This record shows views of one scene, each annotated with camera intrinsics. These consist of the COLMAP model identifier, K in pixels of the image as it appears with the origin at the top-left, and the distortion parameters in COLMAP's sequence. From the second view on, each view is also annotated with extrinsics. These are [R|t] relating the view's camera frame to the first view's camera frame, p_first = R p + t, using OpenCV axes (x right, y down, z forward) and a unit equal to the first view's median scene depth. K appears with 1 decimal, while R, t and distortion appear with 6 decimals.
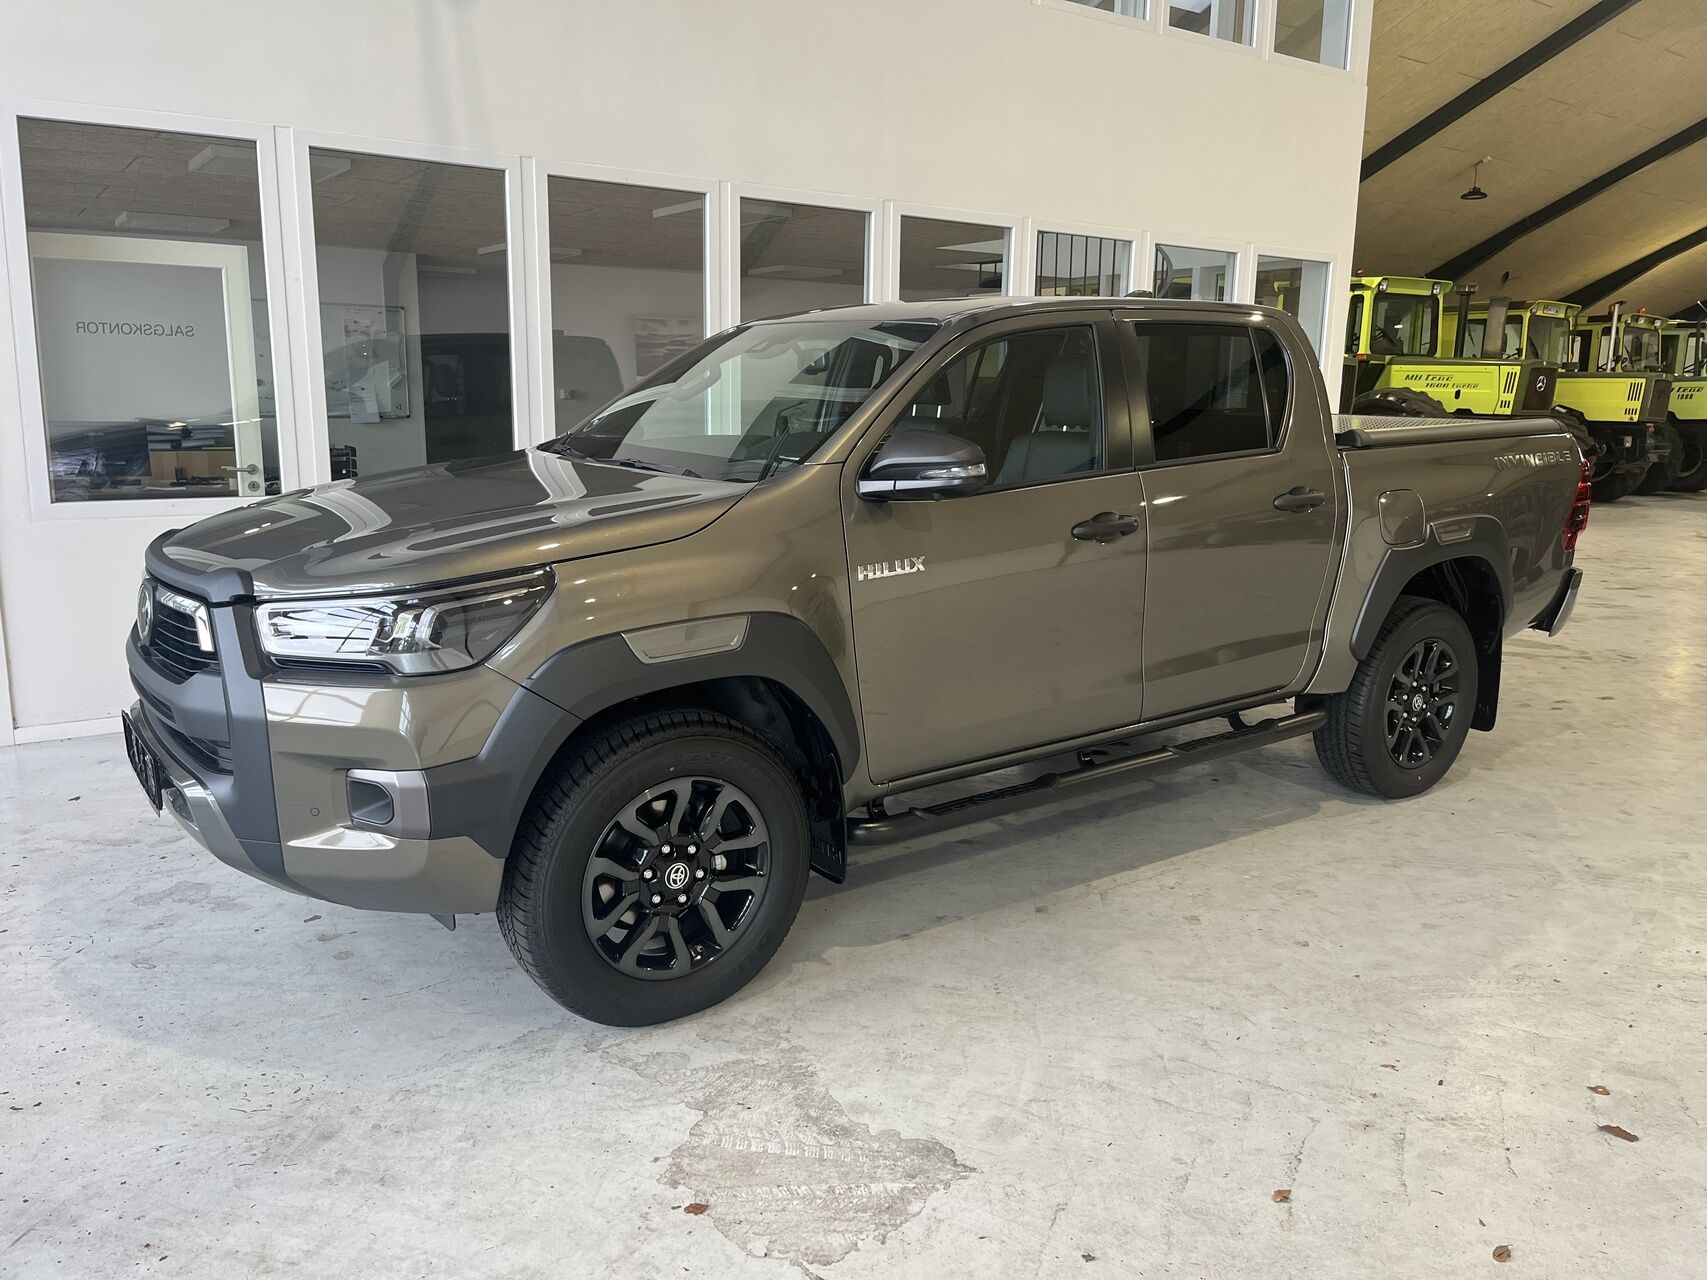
lens RADIAL K [[1339.8, 0, 853.5], [0, 1339.8, 640.0], [0, 0, 1]] dist [-0.005218, -0.047384]
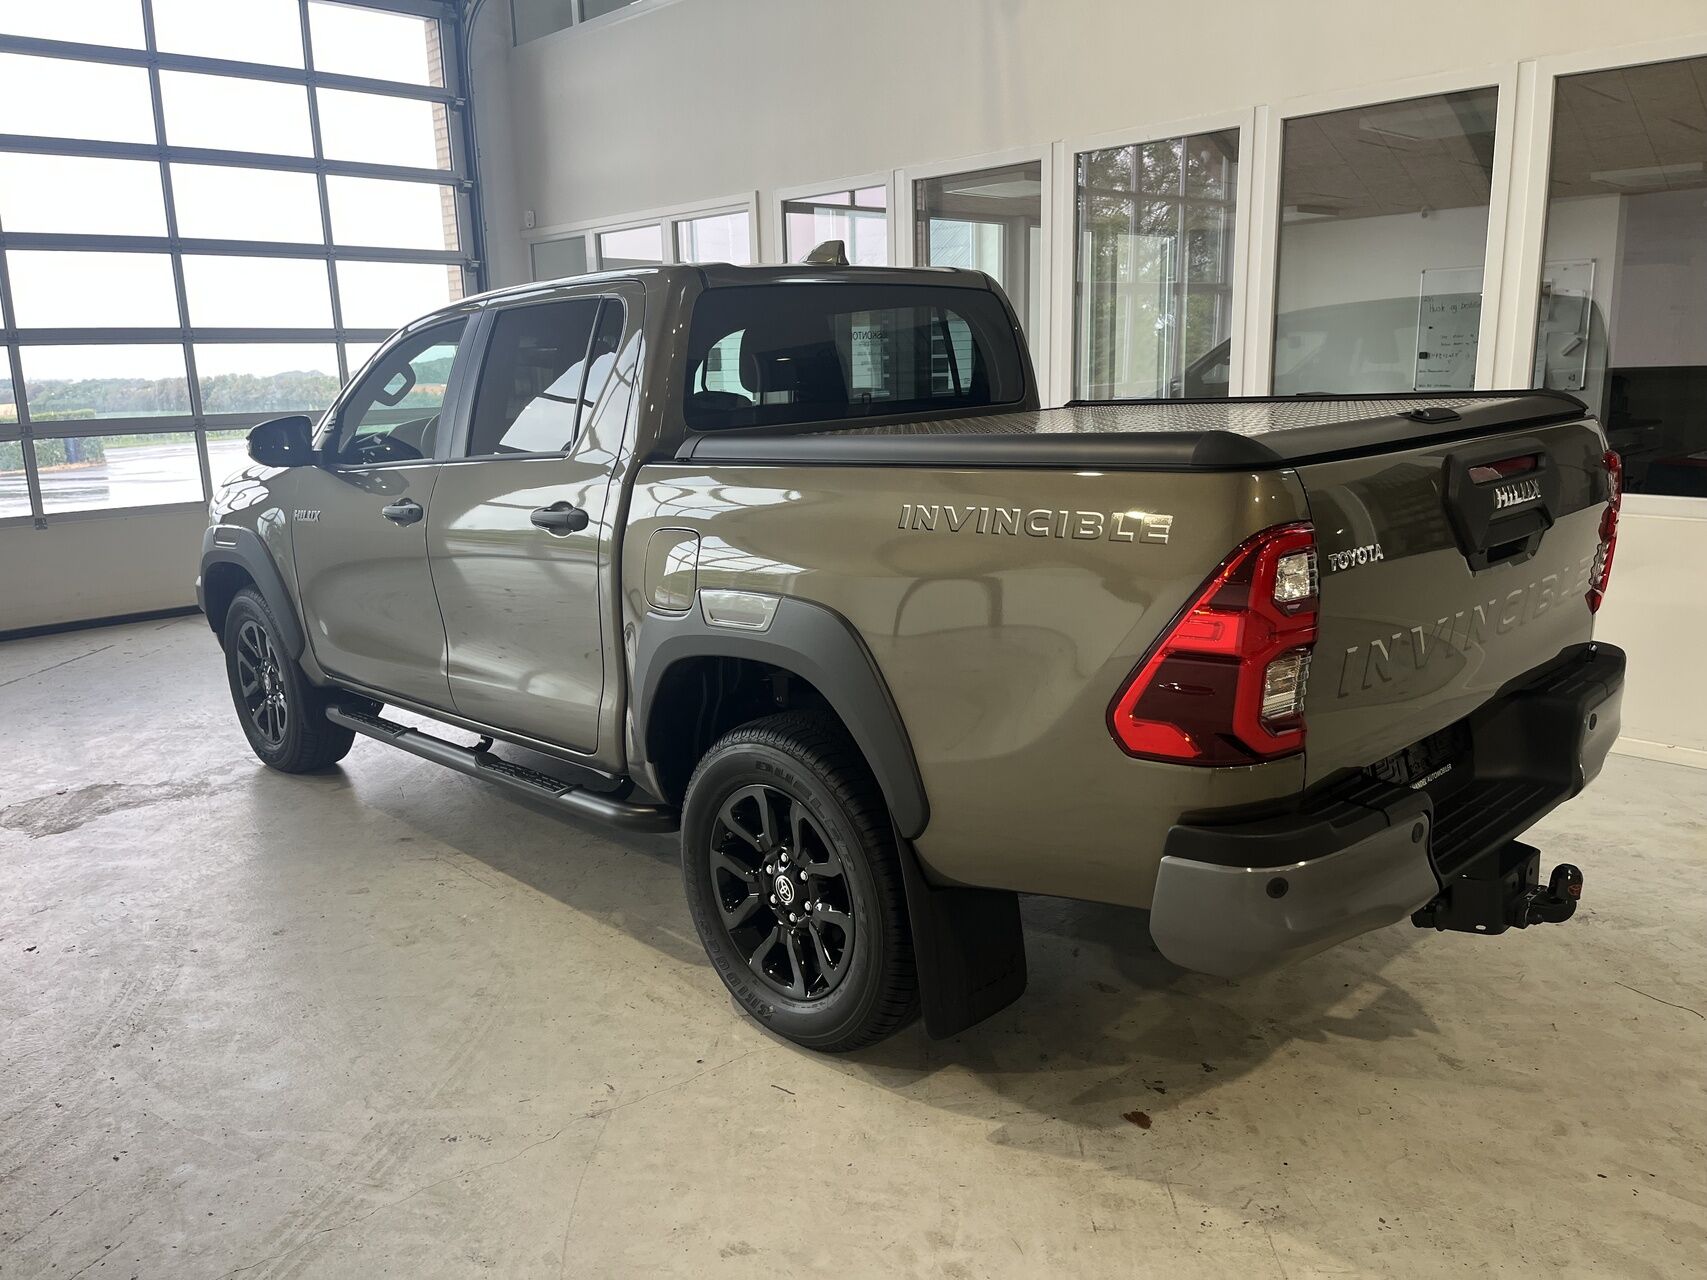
lens RADIAL K [[1290.8, 0, 829.6], [0, 1290.8, 718.9], [0, 0, 1]] dist [0.006019, 0.002669]
pose [[0.124327, 0.248037, -0.960740, 0.867351], [-0.155574, 0.961149, 0.228010, -0.150116], [0.979969, 0.121118, 0.158085, 0.816985]]
